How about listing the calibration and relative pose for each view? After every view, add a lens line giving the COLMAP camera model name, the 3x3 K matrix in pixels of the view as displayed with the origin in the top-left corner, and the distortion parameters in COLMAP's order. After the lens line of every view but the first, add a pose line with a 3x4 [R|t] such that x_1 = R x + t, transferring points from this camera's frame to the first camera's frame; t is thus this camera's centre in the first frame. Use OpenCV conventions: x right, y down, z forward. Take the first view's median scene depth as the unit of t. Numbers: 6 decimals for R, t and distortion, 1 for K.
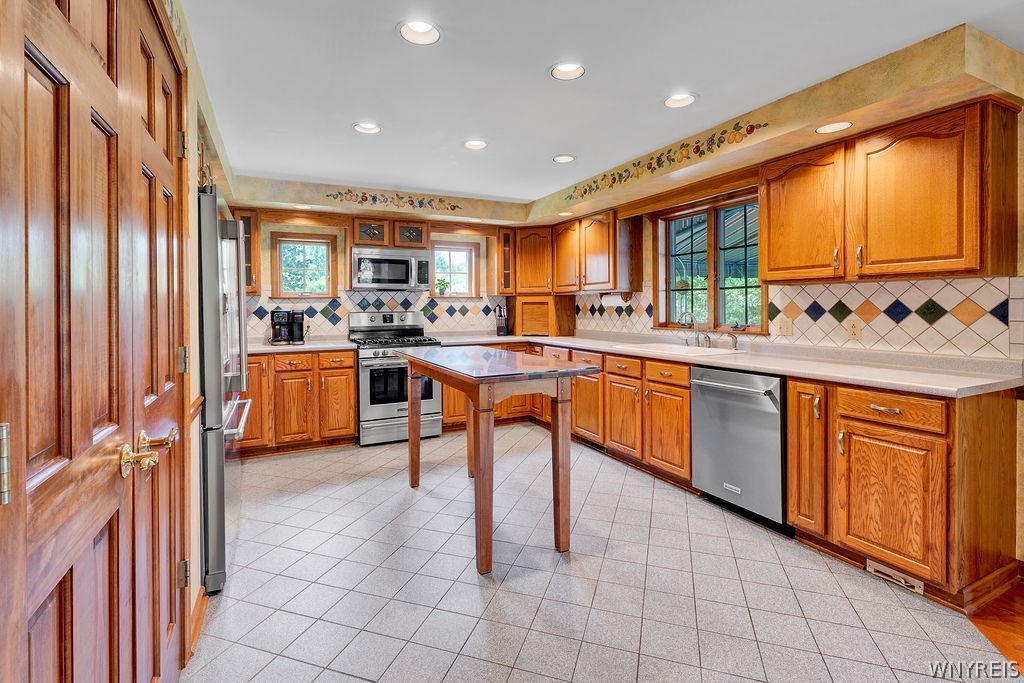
lens RADIAL K [[469.2, 0, 527.1], [0, 469.2, 312.7], [0, 0, 1]] dist [0.009068, 0.002354]
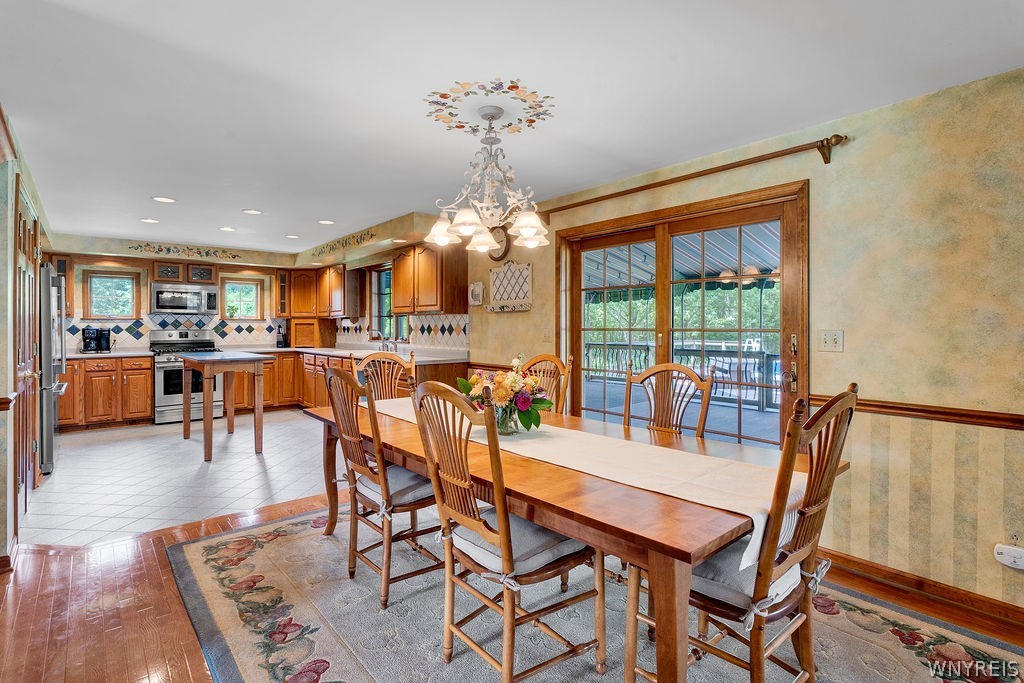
lens RADIAL K [[498.7, 0, 508.1], [0, 498.7, 329.2], [0, 0, 1]] dist [0.024665, -0.000804]
pose [[0.979872, 0.003800, 0.199589, 0.371218], [-0.002029, 0.999957, -0.009077, 0.008570], [-0.199615, 0.008489, 0.979838, -0.686258]]
